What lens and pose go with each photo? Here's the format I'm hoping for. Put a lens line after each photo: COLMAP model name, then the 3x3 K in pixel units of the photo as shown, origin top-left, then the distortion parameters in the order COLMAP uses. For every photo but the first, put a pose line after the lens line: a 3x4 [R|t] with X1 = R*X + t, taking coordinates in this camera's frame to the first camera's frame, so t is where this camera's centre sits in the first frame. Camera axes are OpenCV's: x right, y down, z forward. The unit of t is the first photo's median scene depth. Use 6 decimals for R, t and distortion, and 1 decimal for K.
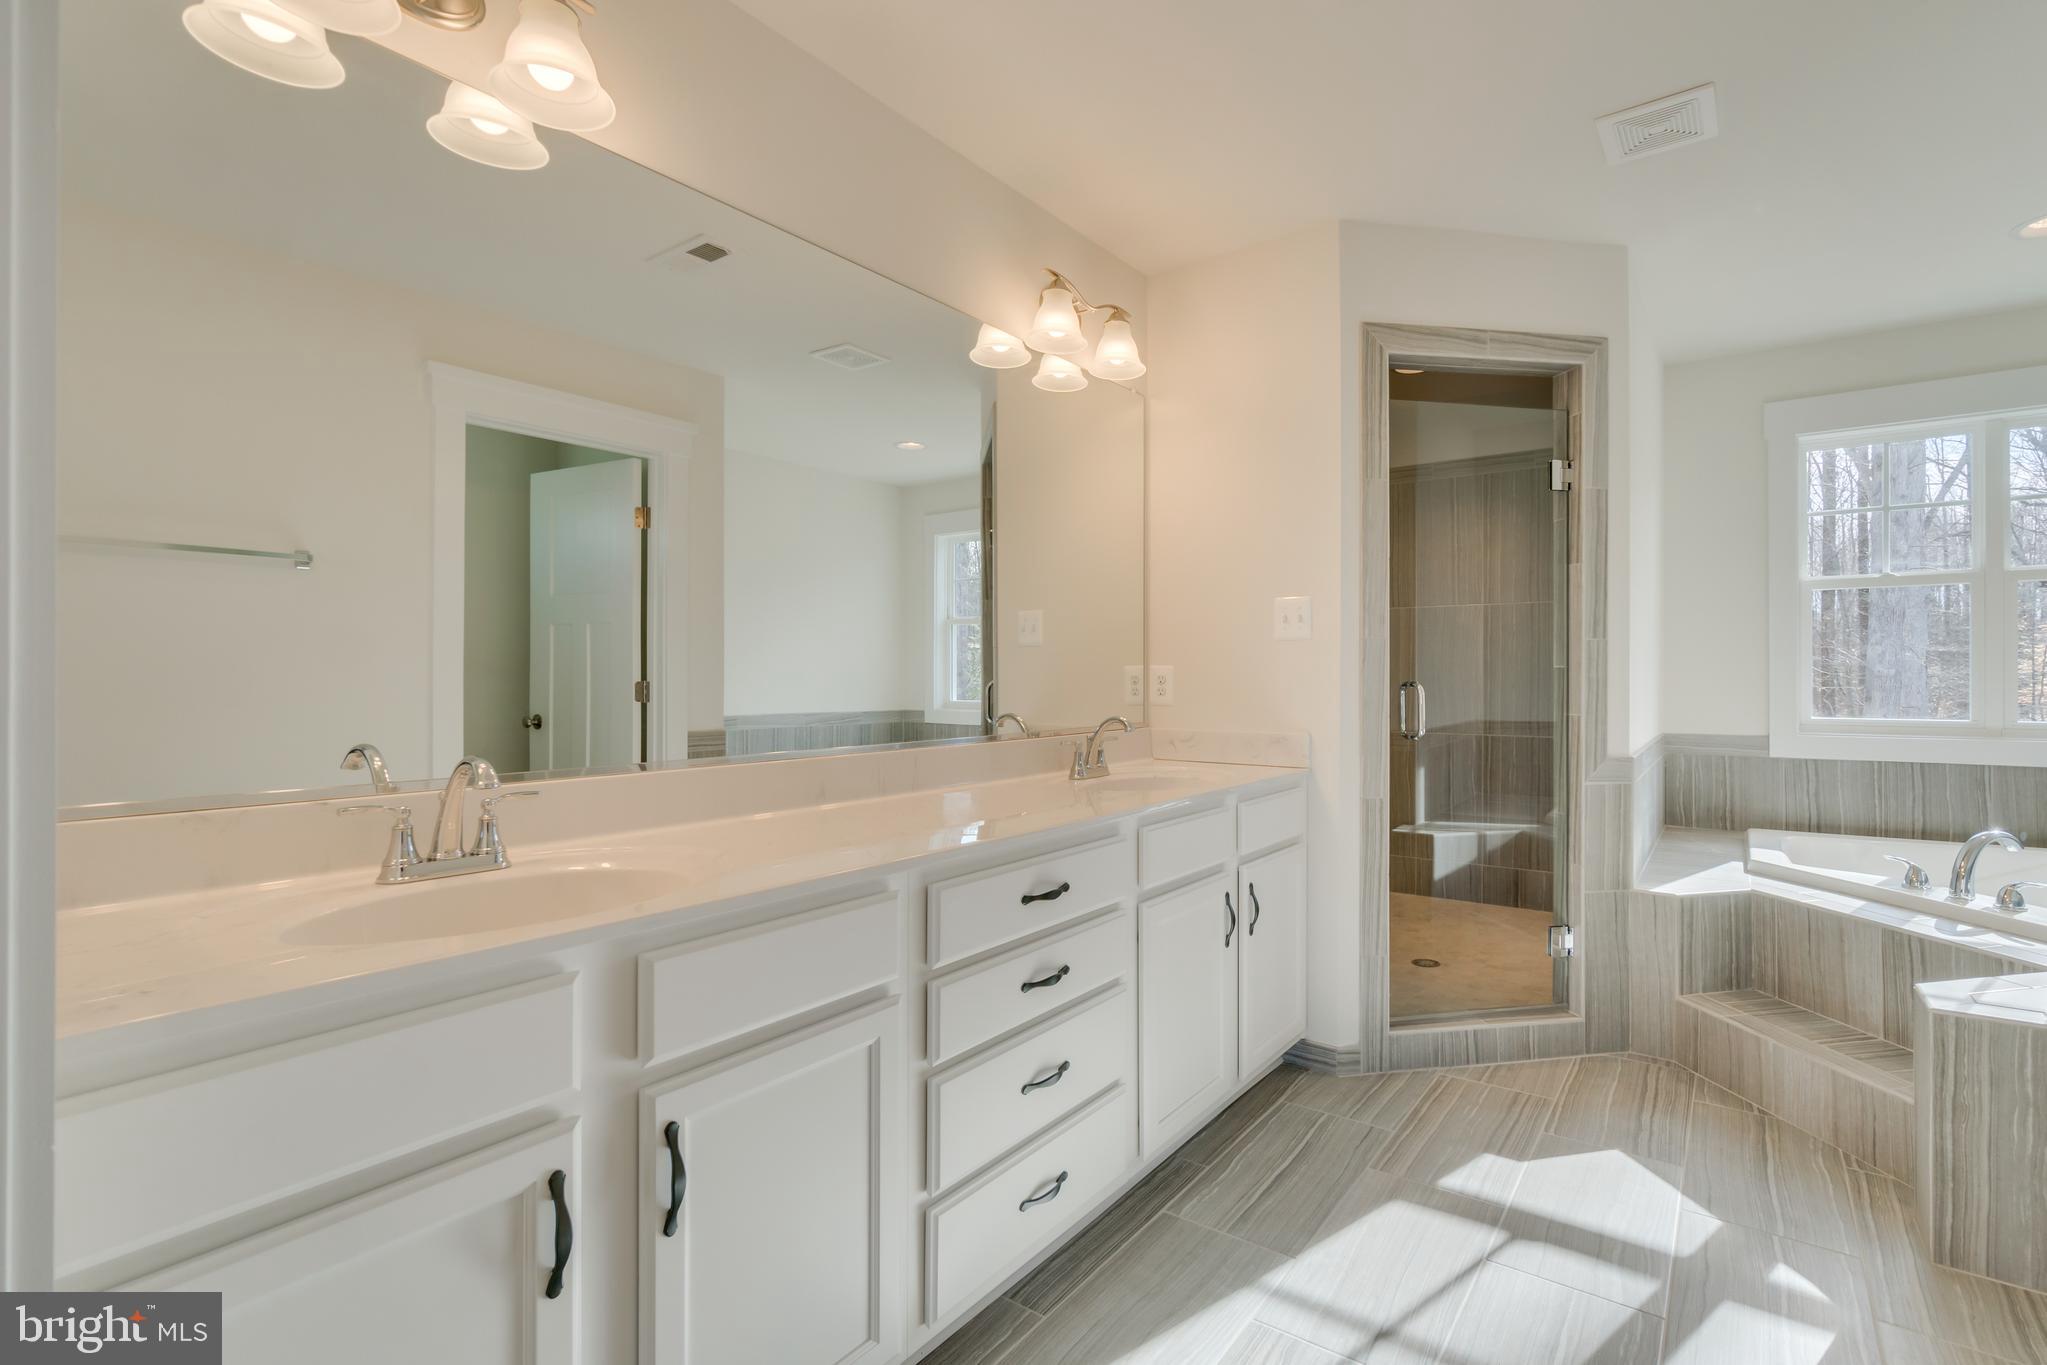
lens RADIAL K [[1020.7, 0, 1032.0], [0, 1020.7, 683.6], [0, 0, 1]] dist [-0.006040, -0.000307]
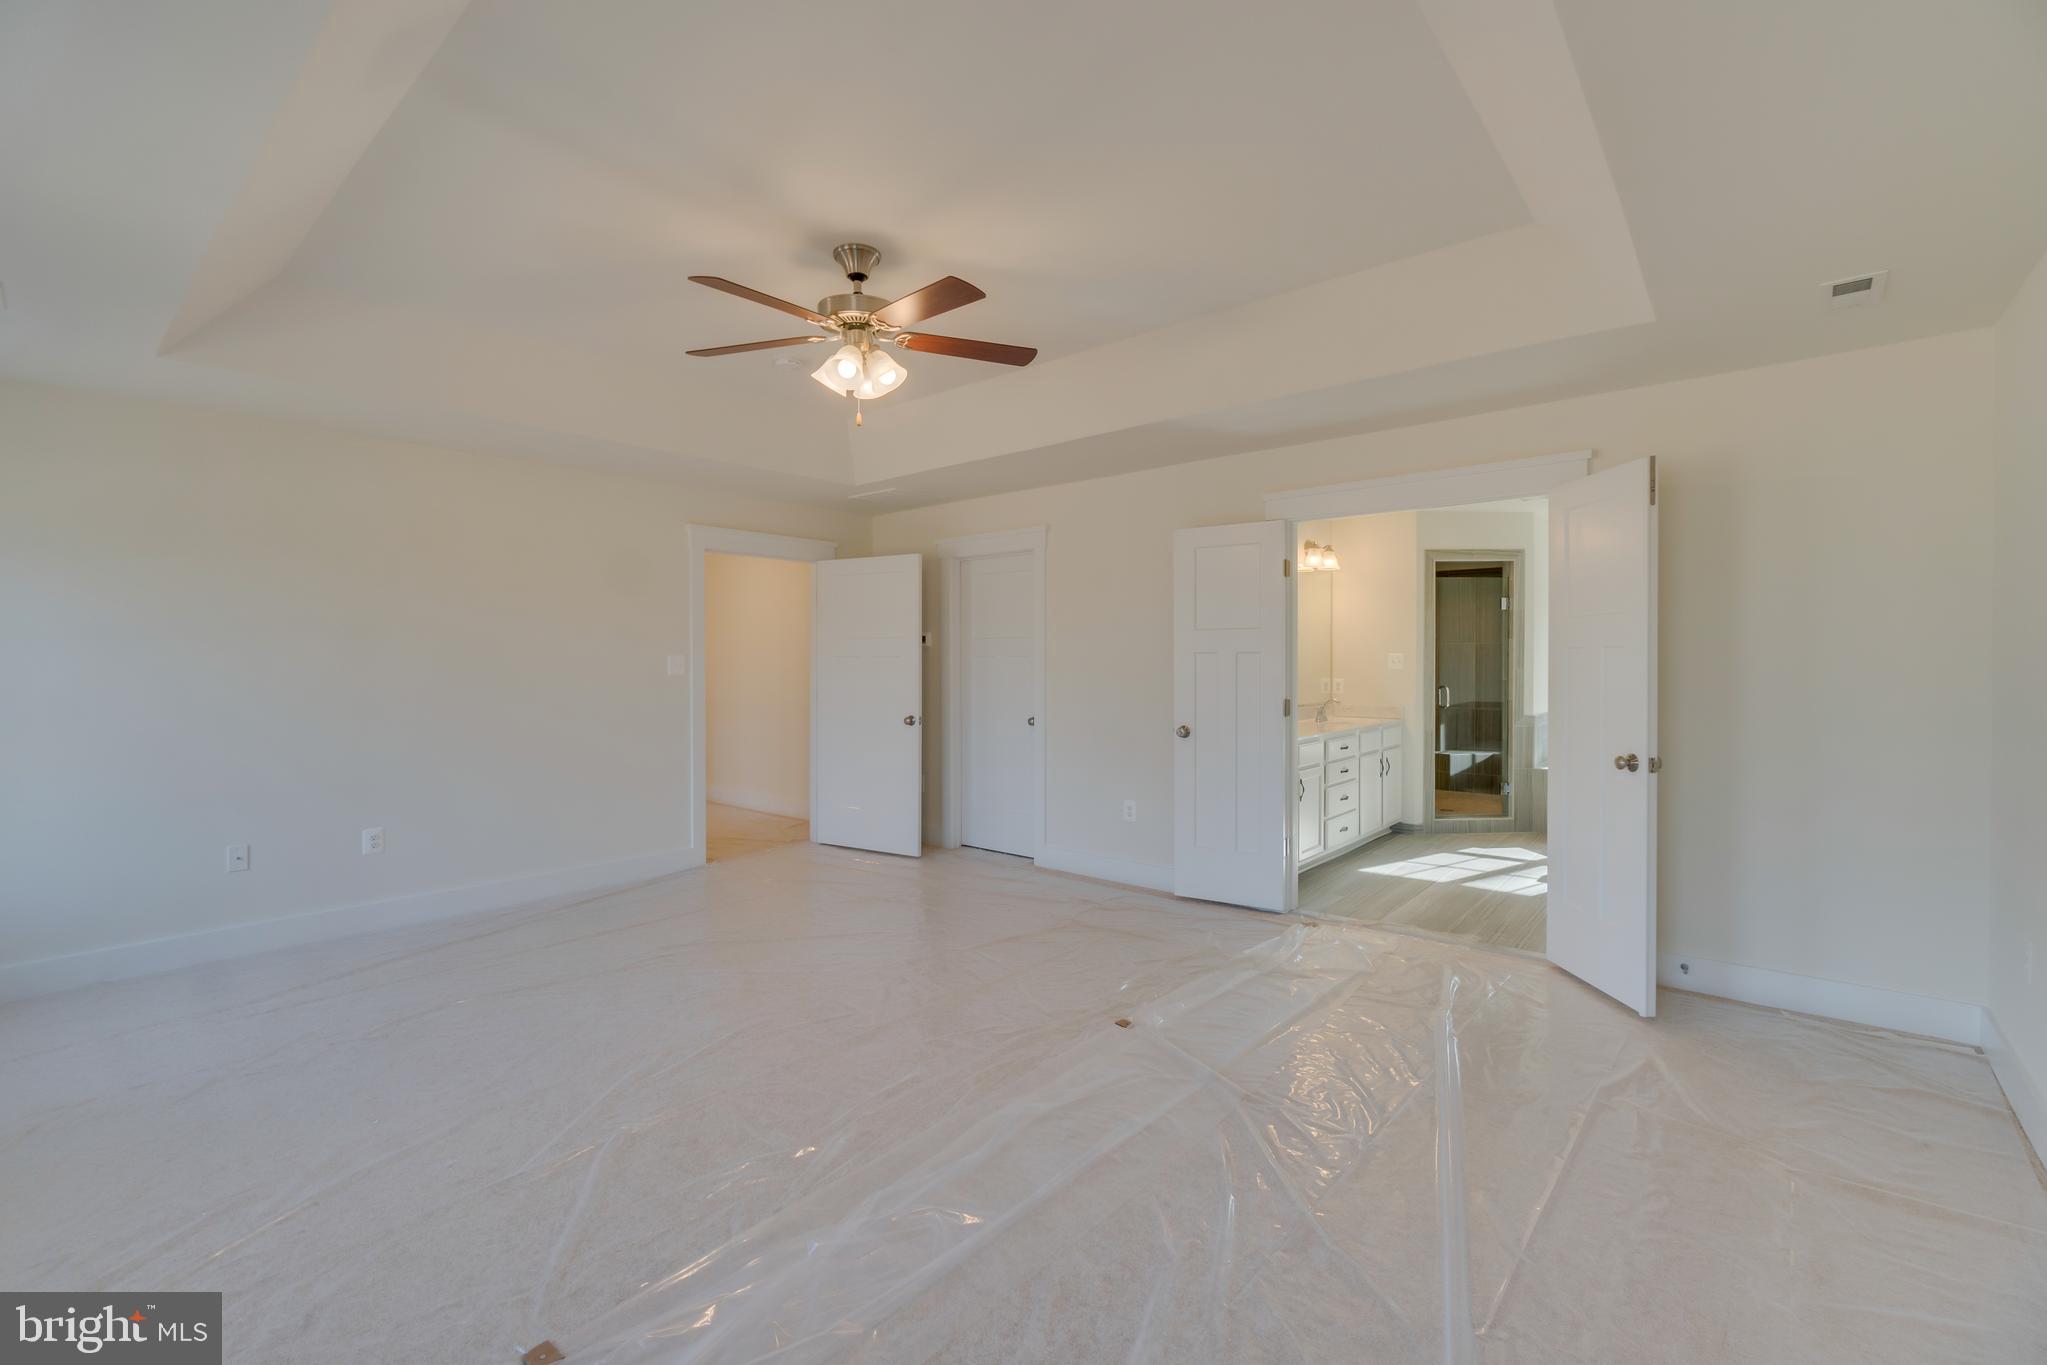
lens RADIAL K [[882.0, 0, 1010.2], [0, 882.0, 677.2], [0, 0, 1]] dist [0.003356, 0.000111]
pose [[0.997106, 0.001117, -0.076018, -0.541553], [-0.000638, 0.999980, 0.006323, -0.036583], [0.076023, -0.006257, 0.997086, -1.285942]]
